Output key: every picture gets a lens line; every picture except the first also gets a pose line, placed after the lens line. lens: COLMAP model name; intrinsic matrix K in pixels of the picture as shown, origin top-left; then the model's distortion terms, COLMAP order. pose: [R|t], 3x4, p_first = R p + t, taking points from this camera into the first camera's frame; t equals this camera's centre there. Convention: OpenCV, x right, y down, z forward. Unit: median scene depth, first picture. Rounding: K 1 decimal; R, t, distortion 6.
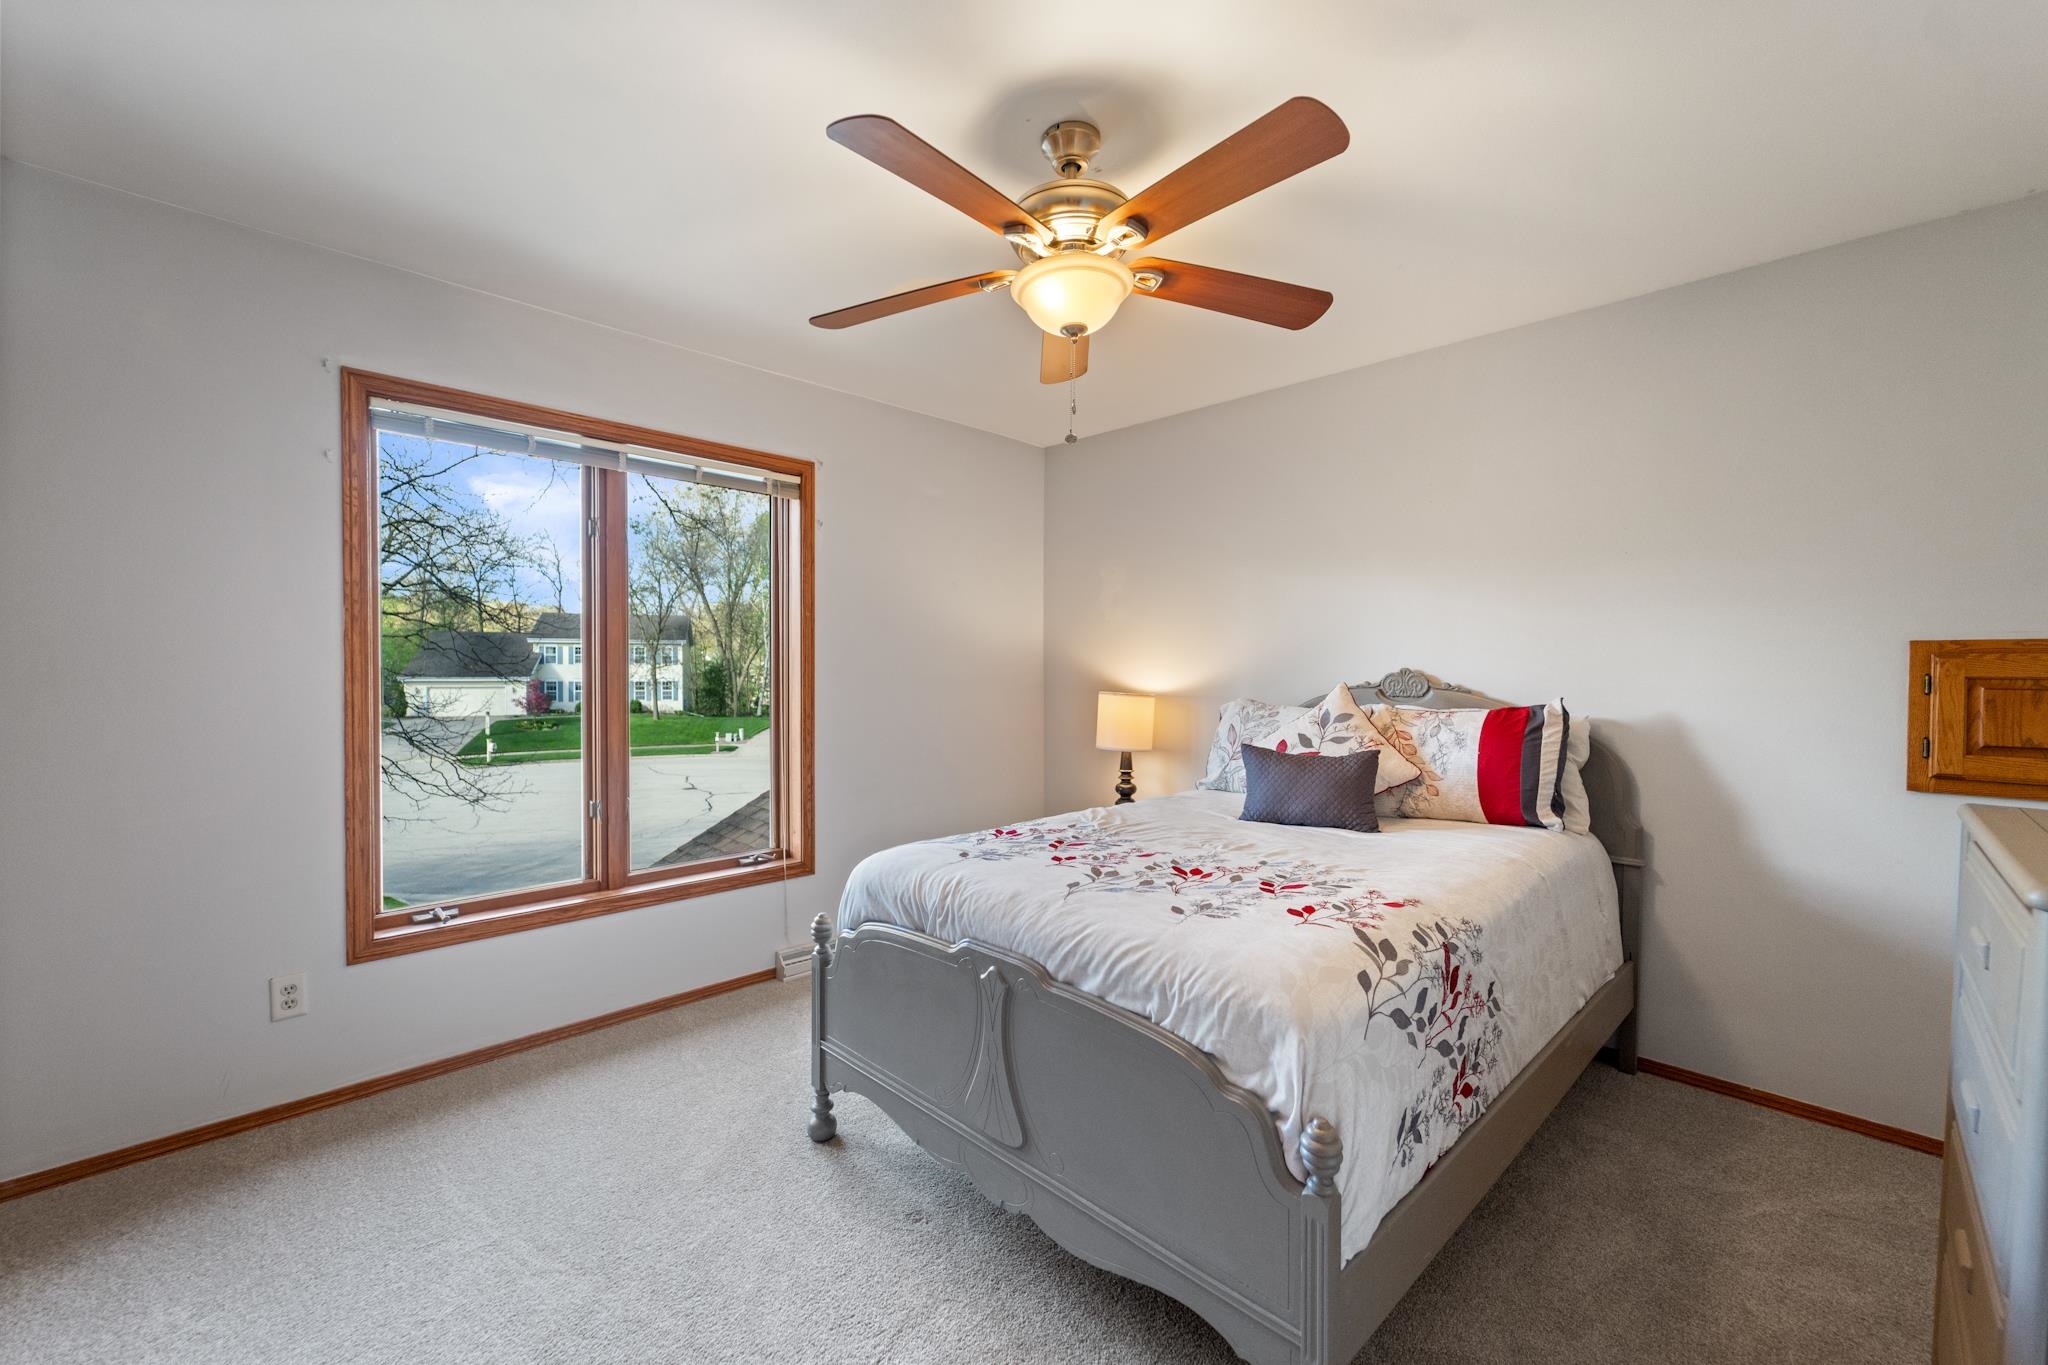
lens RADIAL K [[820.6, 0, 1029.6], [0, 820.6, 663.5], [0, 0, 1]] dist [-0.000656, -0.000119]
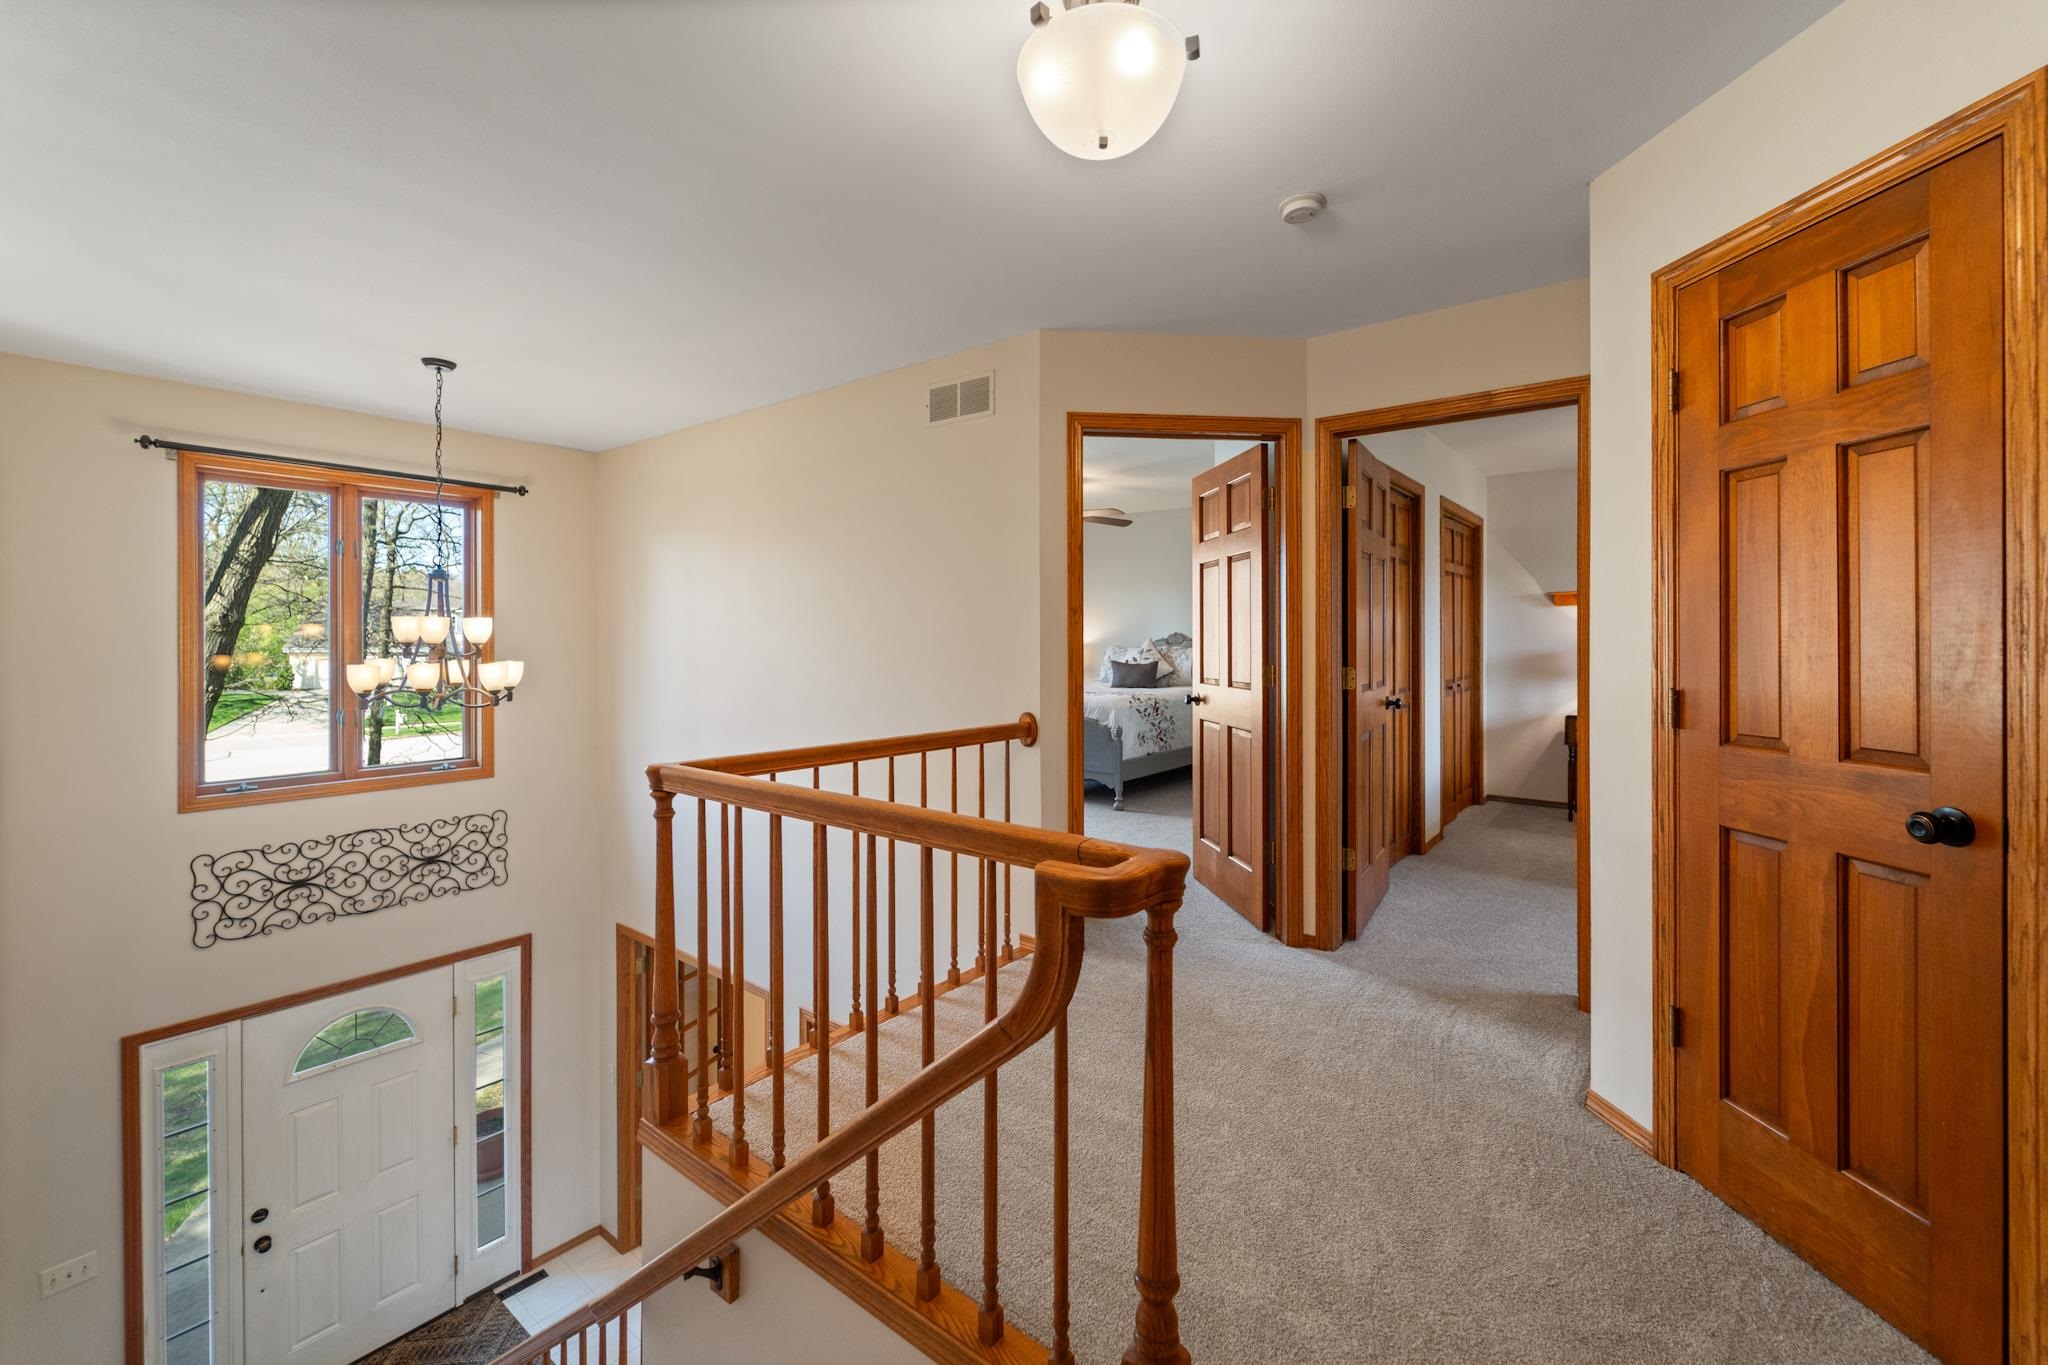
lens RADIAL K [[820.6, 0, 1029.6], [0, 820.6, 663.5], [0, 0, 1]] dist [-0.000656, -0.000119]
pose [[0.993909, -0.004138, 0.110129, -0.413709], [0.000225, 0.999369, 0.035512, 0.017167], [-0.110206, -0.035270, 0.993283, -2.232091]]
